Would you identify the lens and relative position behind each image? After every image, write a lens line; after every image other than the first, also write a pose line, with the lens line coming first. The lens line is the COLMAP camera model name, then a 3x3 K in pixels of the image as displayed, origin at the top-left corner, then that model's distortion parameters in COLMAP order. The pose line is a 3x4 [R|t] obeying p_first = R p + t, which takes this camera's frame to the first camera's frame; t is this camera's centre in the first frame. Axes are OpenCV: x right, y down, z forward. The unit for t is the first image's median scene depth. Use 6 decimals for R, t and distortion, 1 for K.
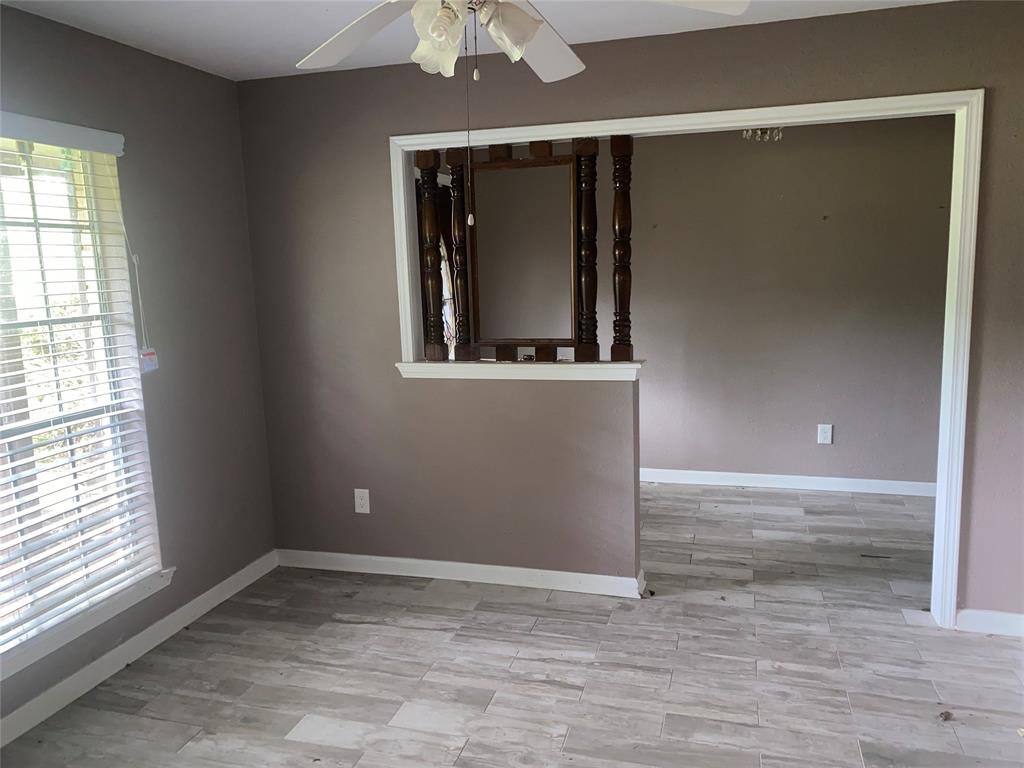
lens RADIAL K [[788.4, 0, 525.0], [0, 788.4, 385.9], [0, 0, 1]] dist [-0.000047, -0.037488]
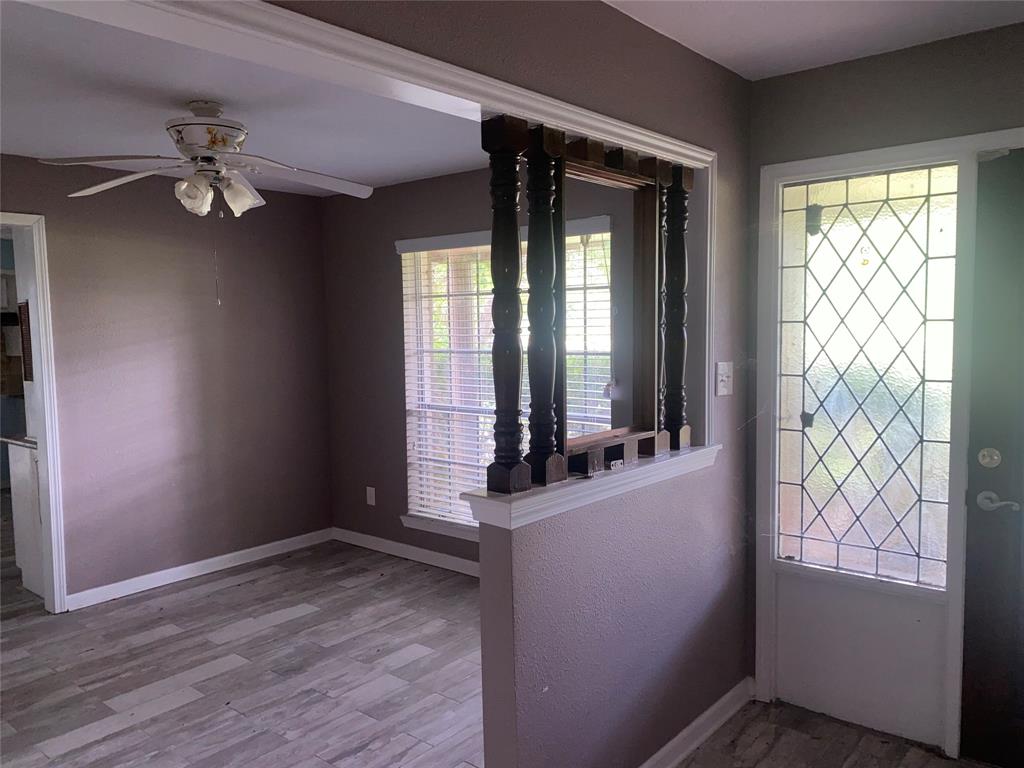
lens RADIAL K [[791.5, 0, 534.4], [0, 791.5, 384.9], [0, 0, 1]] dist [0.036290, -0.057327]
pose [[-0.388549, 0.107314, -0.915158, 0.877274], [-0.125753, 0.977726, 0.168042, -0.286122], [0.912807, 0.180377, -0.366399, 1.601072]]
